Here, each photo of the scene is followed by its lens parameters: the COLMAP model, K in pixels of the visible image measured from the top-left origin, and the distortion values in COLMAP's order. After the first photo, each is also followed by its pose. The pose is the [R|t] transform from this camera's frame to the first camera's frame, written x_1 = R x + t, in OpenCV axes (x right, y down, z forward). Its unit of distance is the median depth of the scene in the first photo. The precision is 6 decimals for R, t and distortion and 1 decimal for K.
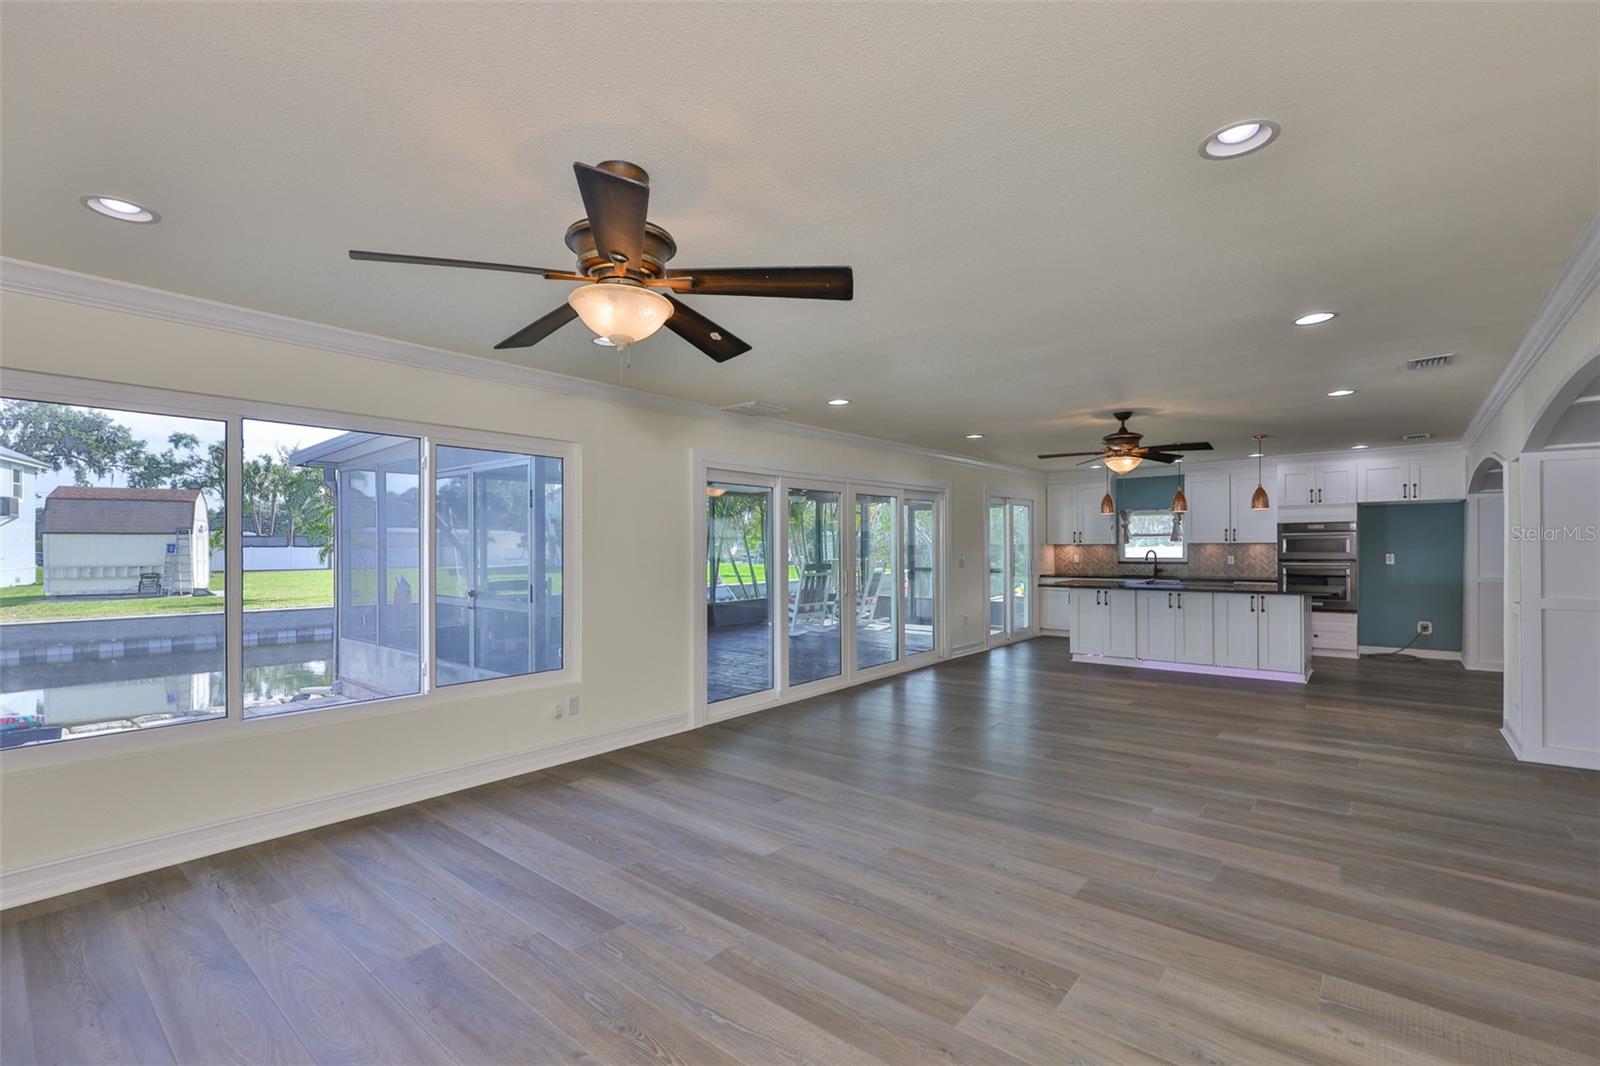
lens RADIAL K [[719.6, 0, 800.5], [0, 719.6, 550.3], [0, 0, 1]] dist [0.000532, -0.000219]
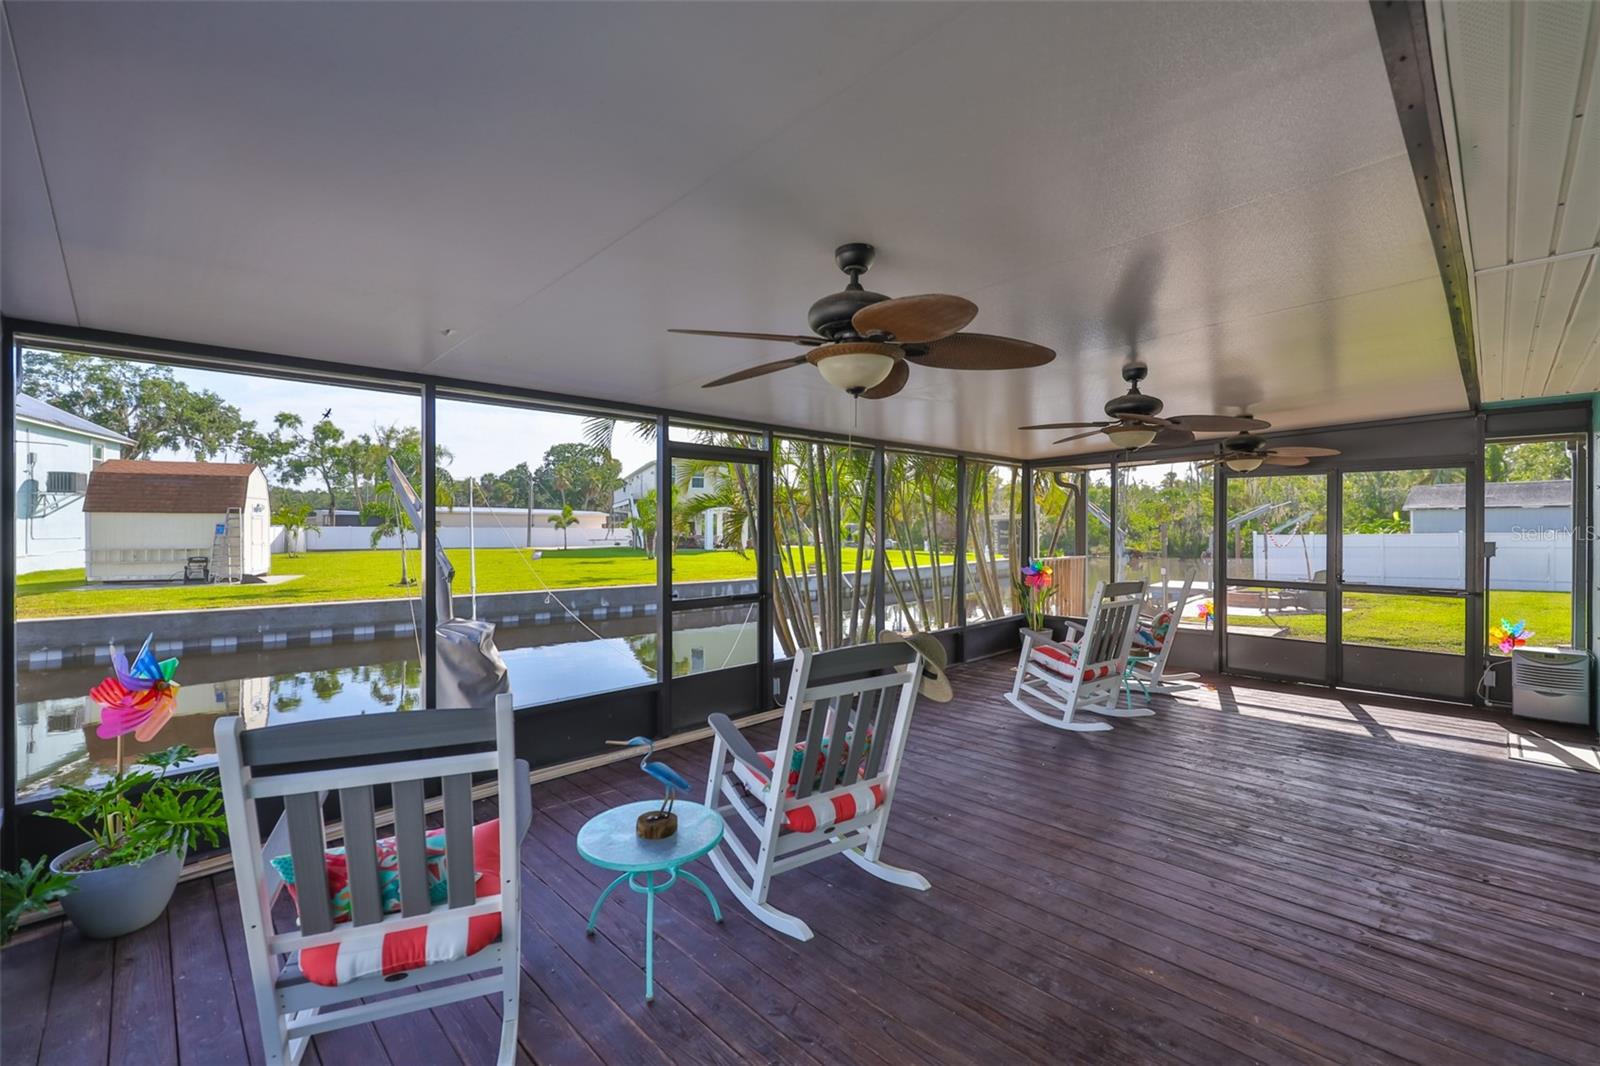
lens RADIAL K [[676.0, 0, 798.6], [0, 676.0, 527.5], [0, 0, 1]] dist [0.000394, 0.000148]
pose [[0.993793, 0.005446, -0.111112, -0.170763], [-0.005688, 0.999982, -0.001859, -0.018954], [0.111100, 0.002480, 0.993806, 0.622552]]
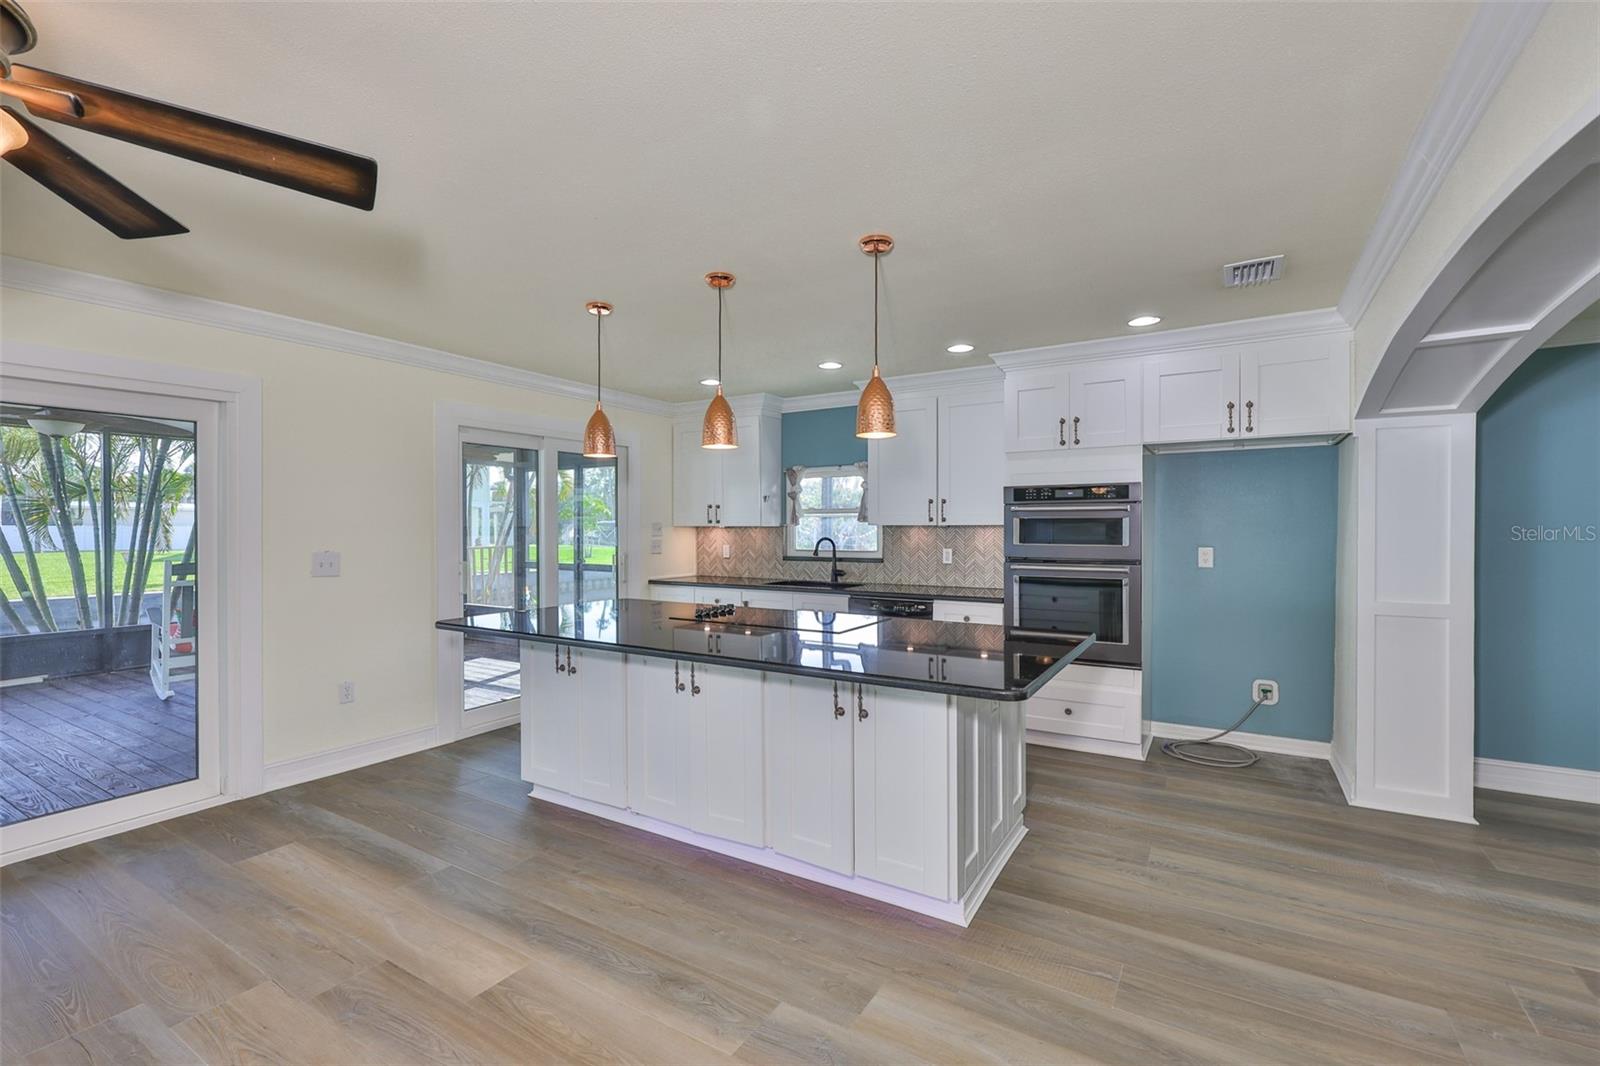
lens RADIAL K [[689.6, 0, 790.8], [0, 689.6, 536.5], [0, 0, 1]] dist [-0.001289, -0.000148]
pose [[0.992578, -0.000128, 0.121608, 0.449997], [-0.001002, 0.999957, 0.009233, -0.006667], [-0.121604, -0.009286, 0.992535, 0.528770]]
